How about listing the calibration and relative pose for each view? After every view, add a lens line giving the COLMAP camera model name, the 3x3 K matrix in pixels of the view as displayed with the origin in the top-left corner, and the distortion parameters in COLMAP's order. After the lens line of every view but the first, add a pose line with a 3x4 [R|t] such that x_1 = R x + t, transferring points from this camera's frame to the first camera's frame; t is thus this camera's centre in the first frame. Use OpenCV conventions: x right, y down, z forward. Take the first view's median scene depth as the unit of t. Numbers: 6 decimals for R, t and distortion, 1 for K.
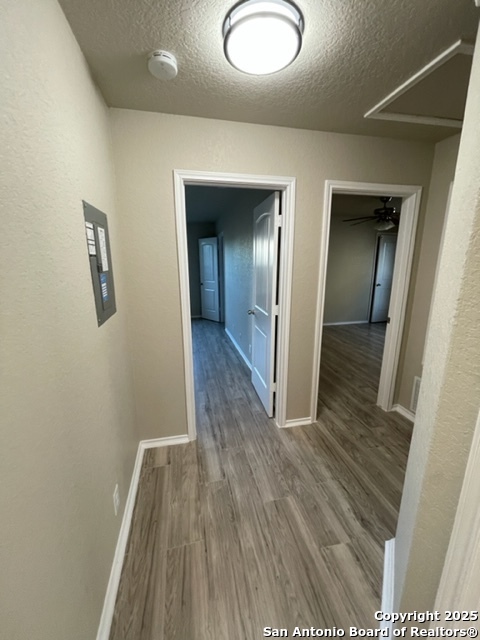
lens RADIAL K [[259.4, 0, 238.6], [0, 259.4, 317.7], [0, 0, 1]] dist [-0.006934, 0.001572]
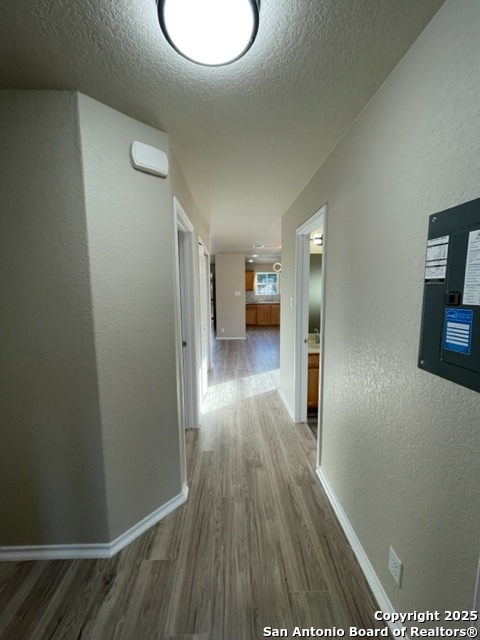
lens RADIAL K [[259.4, 0, 237.3], [0, 259.4, 321.1], [0, 0, 1]] dist [-0.006934, 0.001572]
pose [[-0.983280, -0.010003, 0.181827, -0.078132], [0.052740, 0.940053, 0.336925, -0.249160], [-0.174298, 0.340881, -0.923808, 1.117491]]
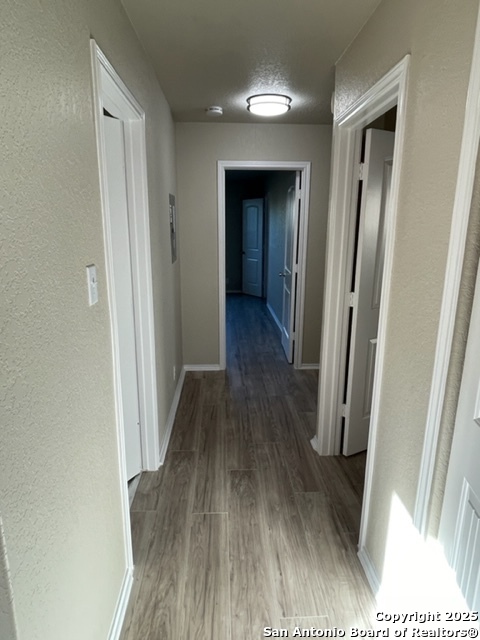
lens RADIAL K [[398.2, 0, 241.8], [0, 398.2, 318.1], [0, 0, 1]] dist [-0.003139, -0.000203]
pose [[0.986300, 0.048392, -0.157702, 0.231983], [-0.046352, 0.998787, 0.016592, 0.212047], [0.158314, -0.009055, 0.987347, -0.999181]]
